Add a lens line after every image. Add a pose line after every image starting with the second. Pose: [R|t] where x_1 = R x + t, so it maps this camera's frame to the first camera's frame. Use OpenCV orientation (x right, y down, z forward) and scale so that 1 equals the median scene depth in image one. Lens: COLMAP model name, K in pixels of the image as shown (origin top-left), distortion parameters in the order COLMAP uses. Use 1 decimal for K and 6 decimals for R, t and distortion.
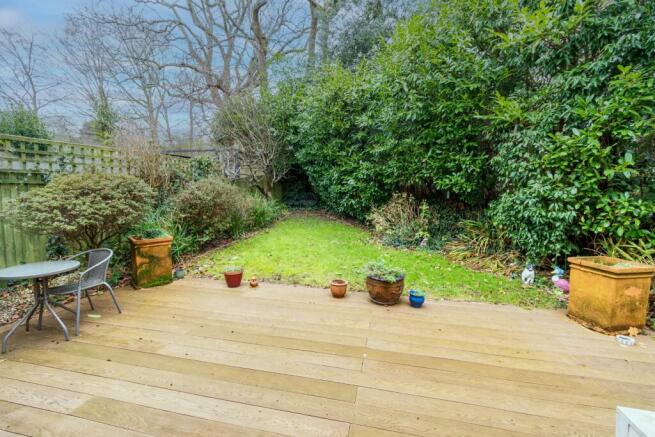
lens RADIAL K [[290.1, 0, 327.6], [0, 290.1, 215.5], [0, 0, 1]] dist [0.001305, -0.000178]
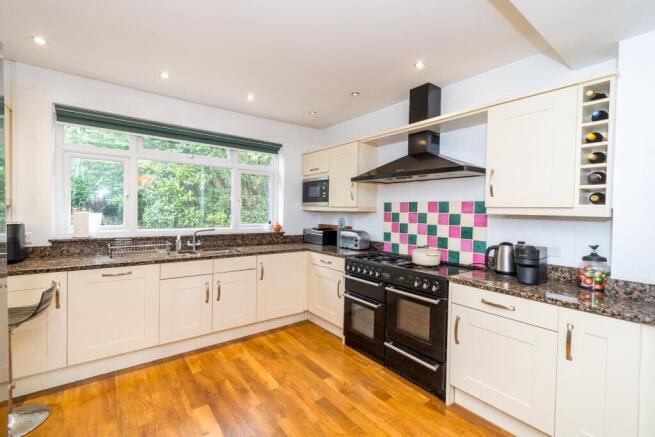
lens RADIAL K [[290.1, 0, 327.6], [0, 290.1, 215.5], [0, 0, 1]] dist [0.001305, -0.000178]
pose [[0.634497, -0.004912, 0.772910, -0.079719], [0.056403, 0.997608, -0.039962, 0.132721], [-0.770864, 0.068950, 0.633257, -1.212403]]
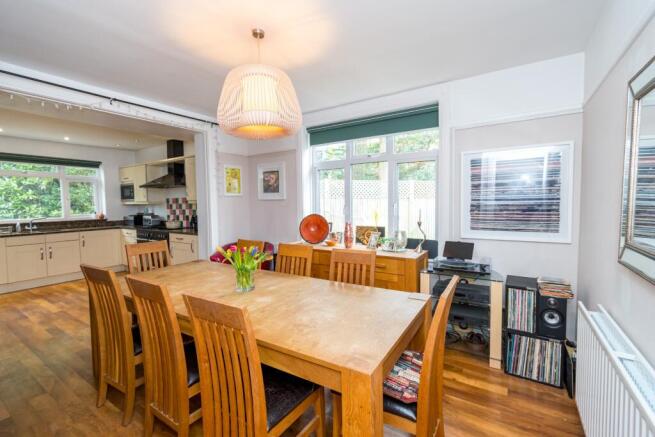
lens RADIAL K [[290.1, 0, 327.6], [0, 290.1, 215.5], [0, 0, 1]] dist [0.001305, -0.000178]
pose [[0.339727, -0.054278, 0.938956, -0.484612], [0.103738, 0.994405, 0.019949, 0.220893], [-0.934785, 0.090628, 0.343457, -2.163067]]
